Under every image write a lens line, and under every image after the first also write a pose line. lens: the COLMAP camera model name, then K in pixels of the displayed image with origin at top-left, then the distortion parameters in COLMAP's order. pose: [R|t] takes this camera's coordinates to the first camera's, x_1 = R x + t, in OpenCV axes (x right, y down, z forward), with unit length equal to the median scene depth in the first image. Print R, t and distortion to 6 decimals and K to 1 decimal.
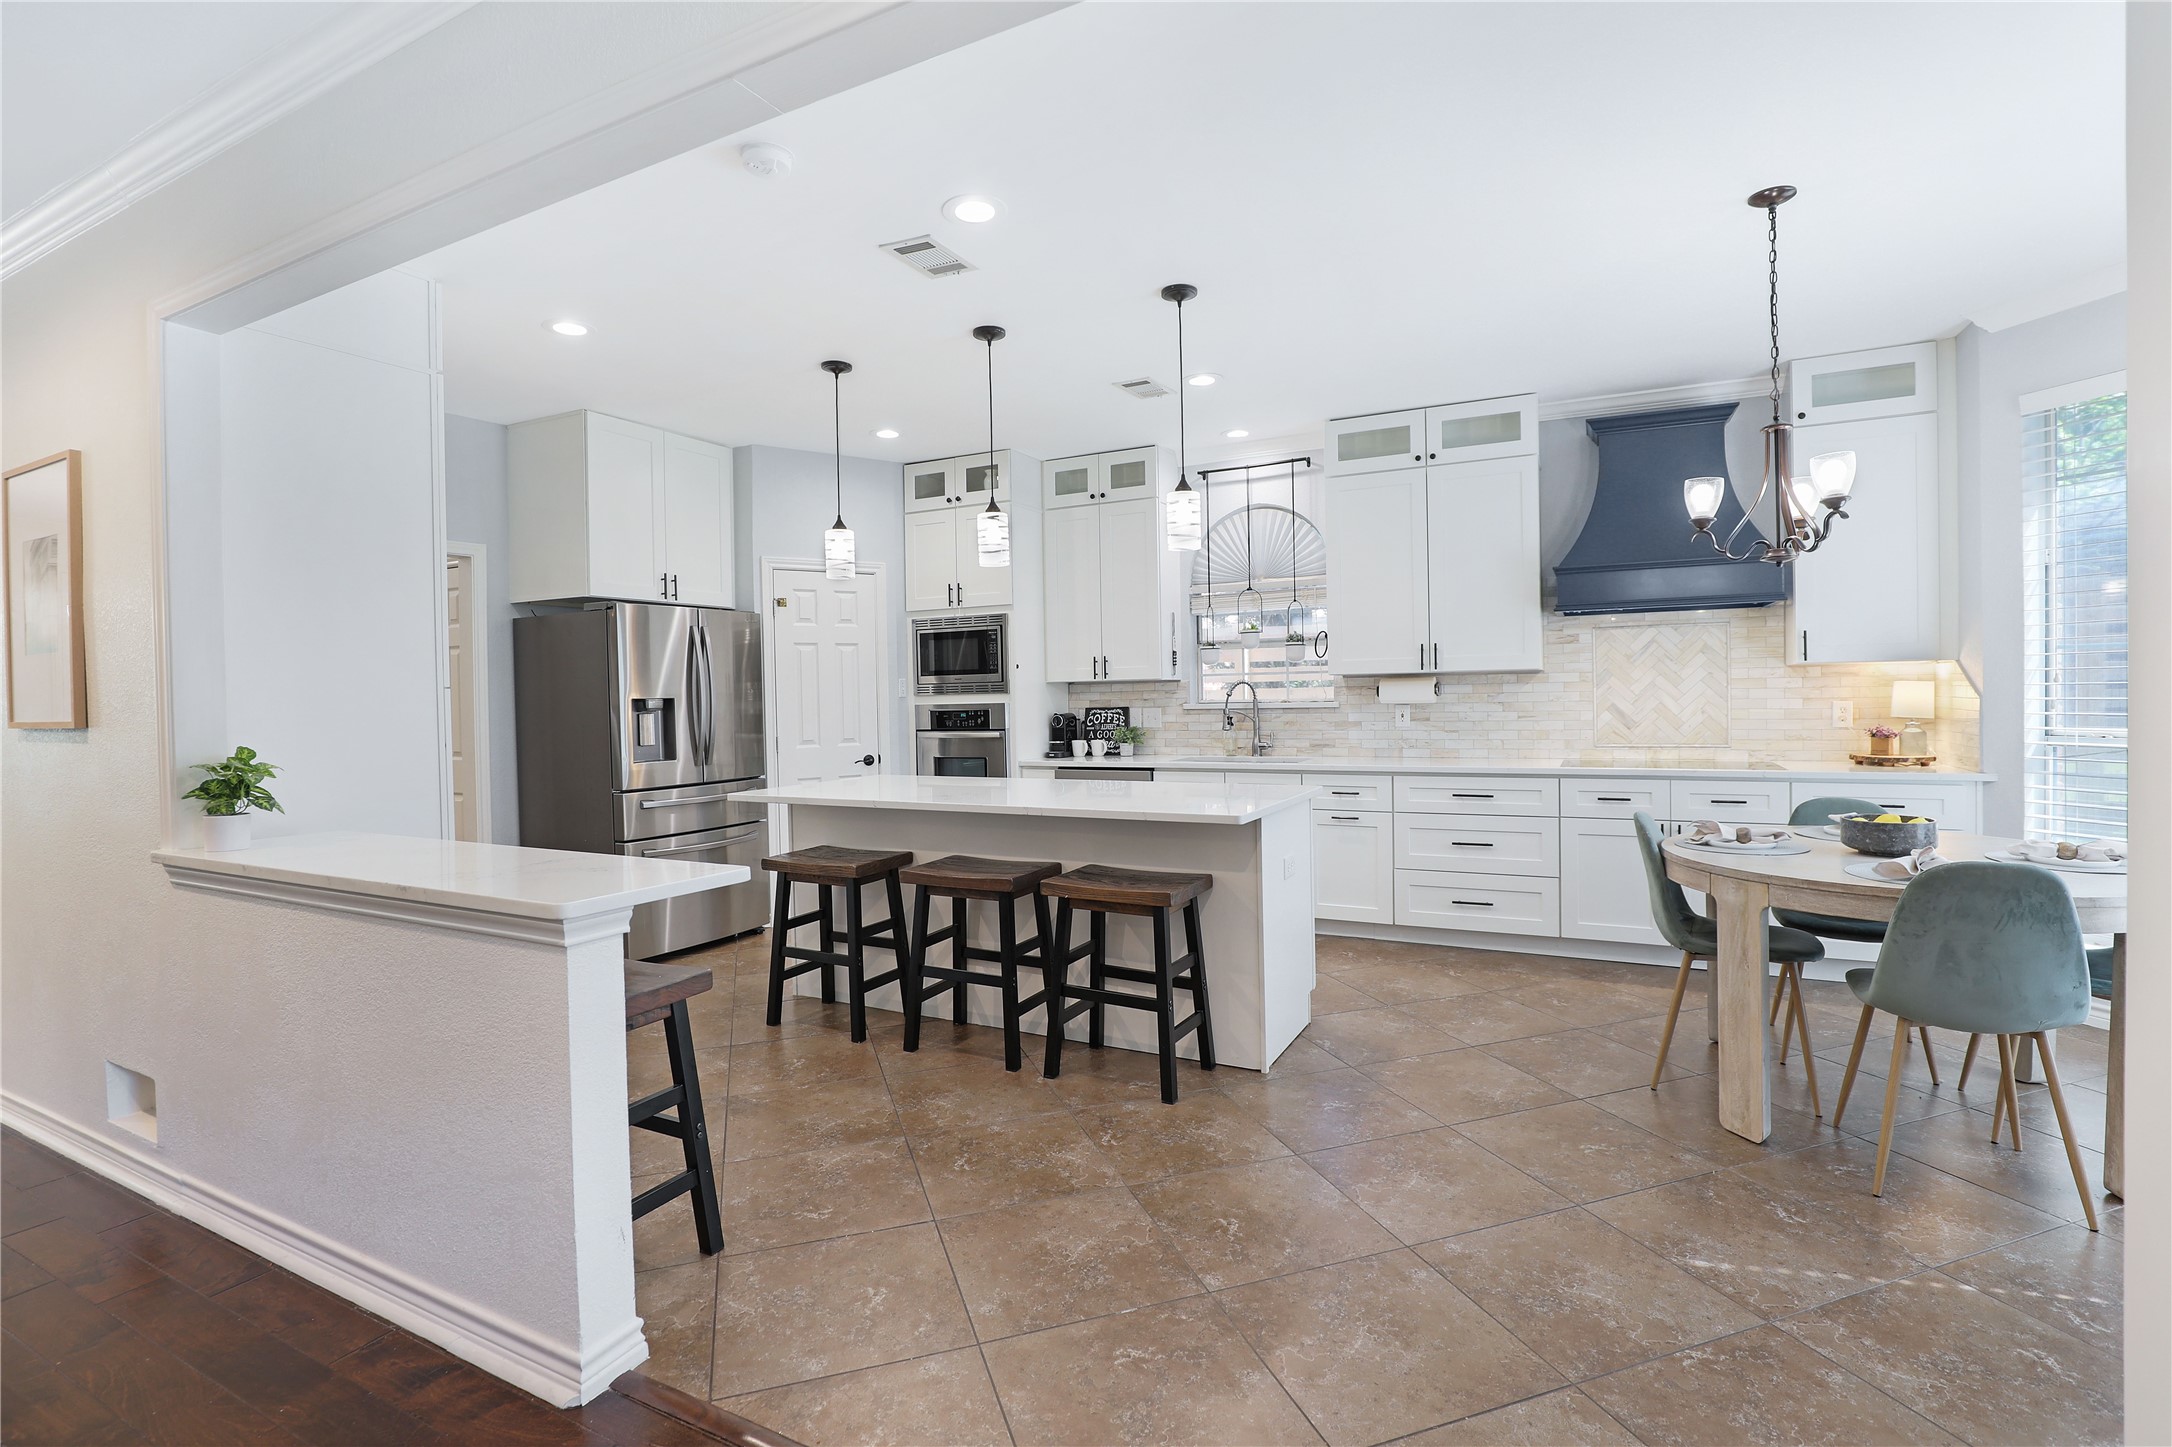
lens RADIAL K [[995.0, 0, 1092.6], [0, 995.0, 704.6], [0, 0, 1]] dist [-0.007499, -0.013065]
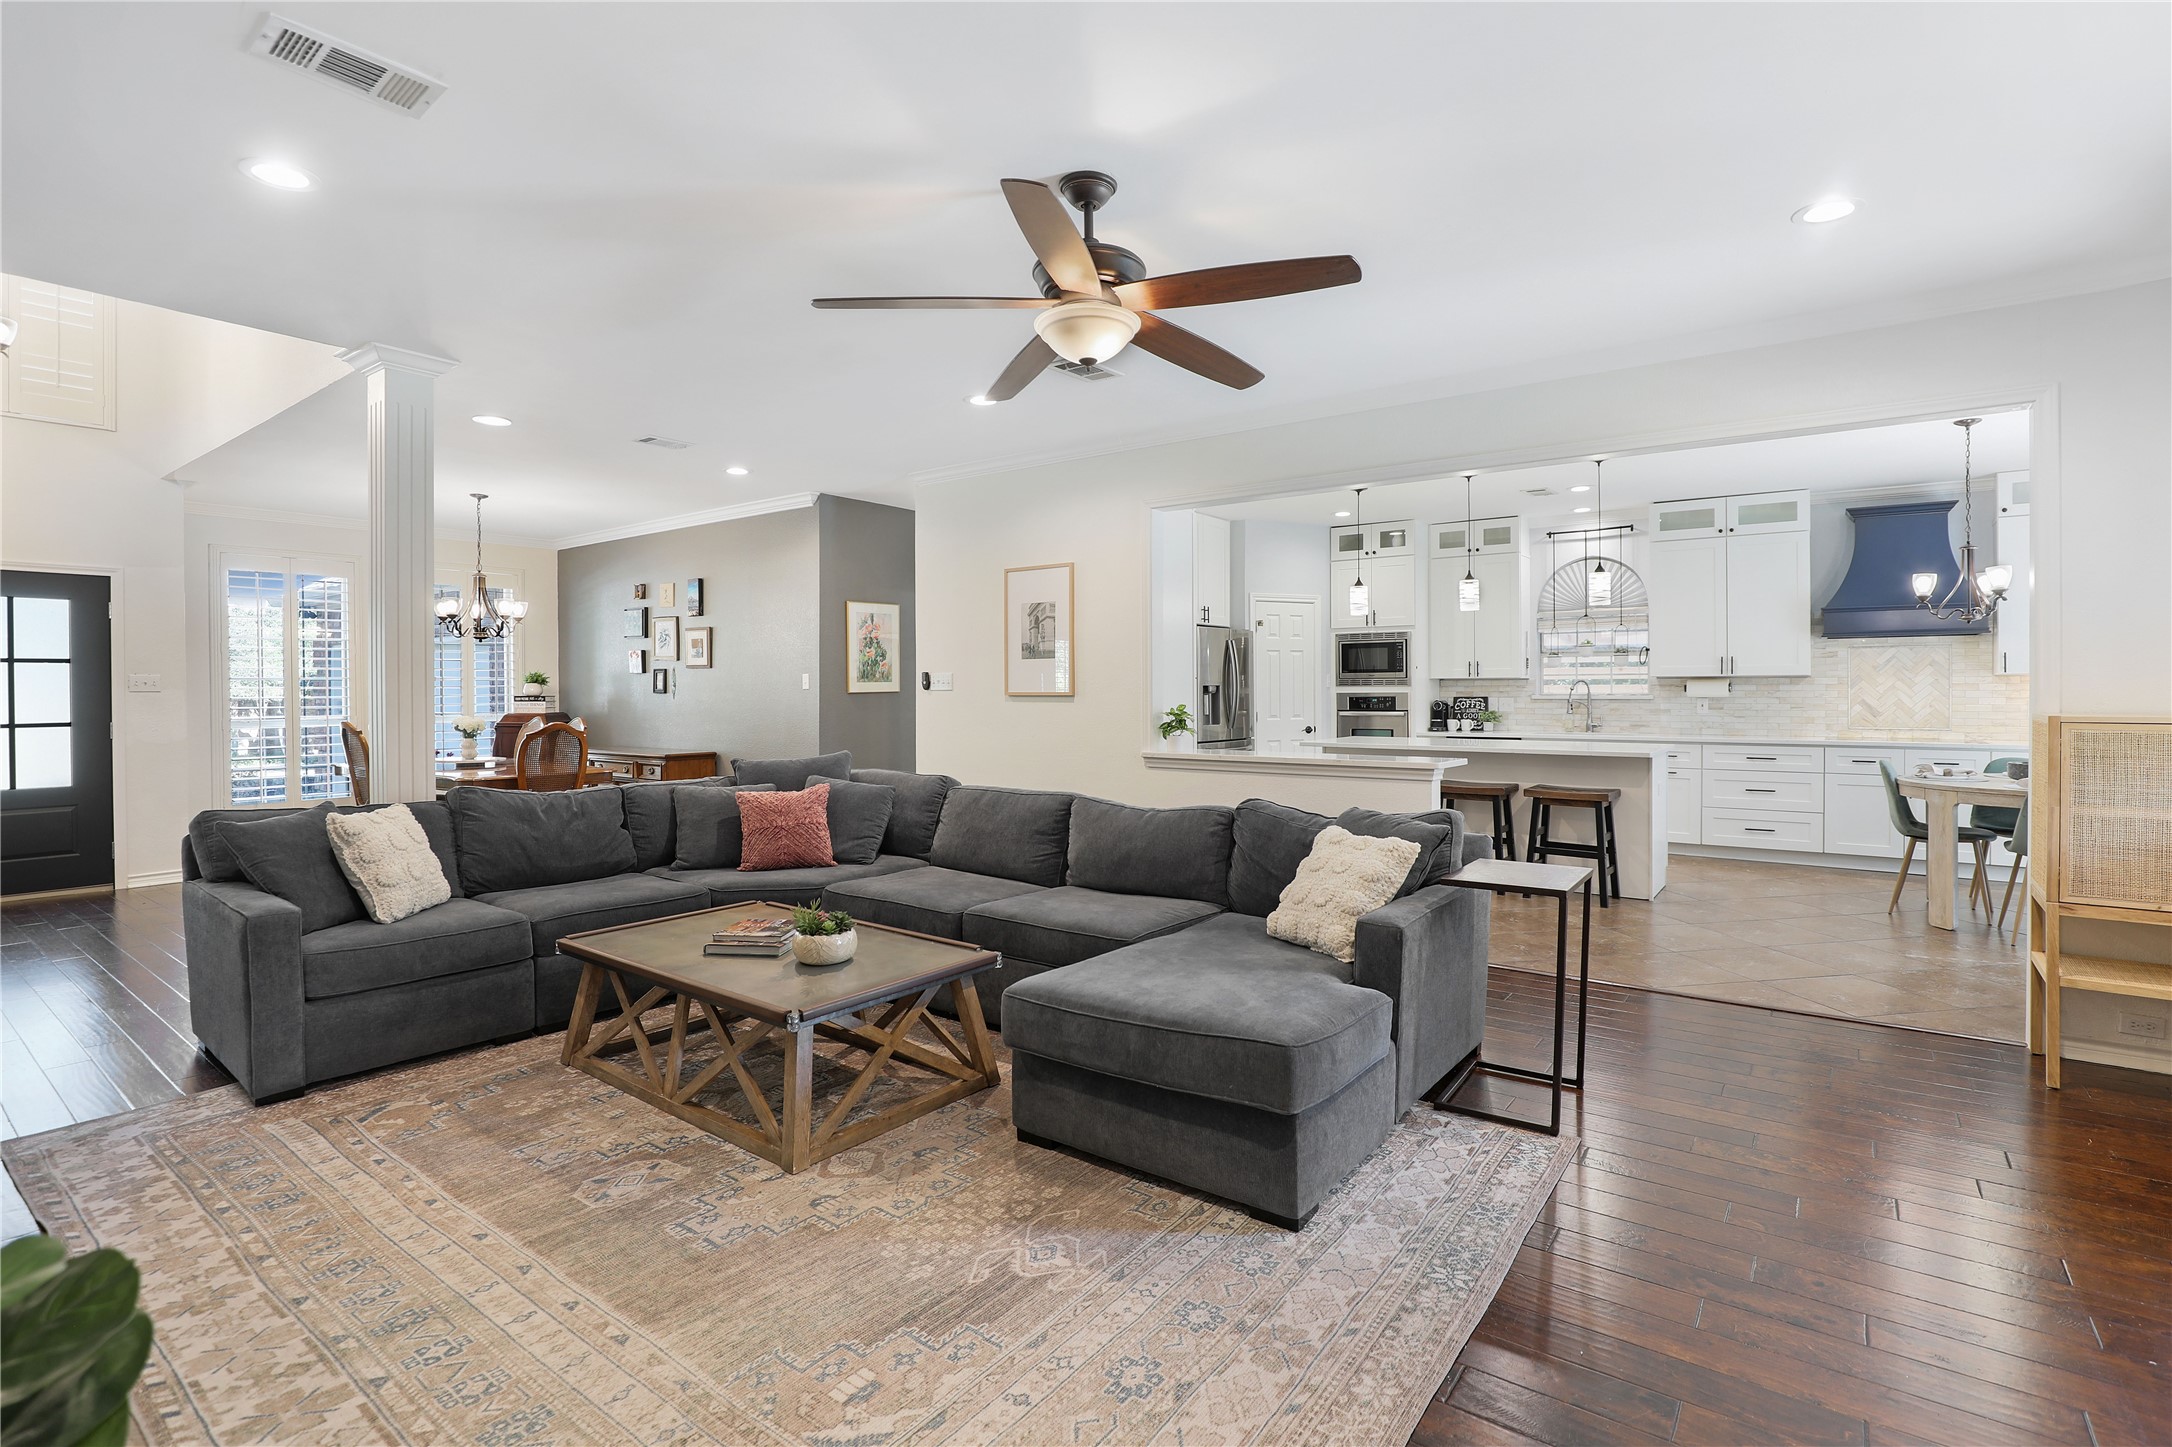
lens RADIAL K [[1011.4, 0, 1092.3], [0, 1011.4, 687.2], [0, 0, 1]] dist [-0.032572, 0.009026]
pose [[0.986035, 0.015680, -0.165798, -0.336365], [-0.017108, 0.999828, -0.007191, 0.010610], [0.165656, 0.009927, 0.986134, -0.604898]]
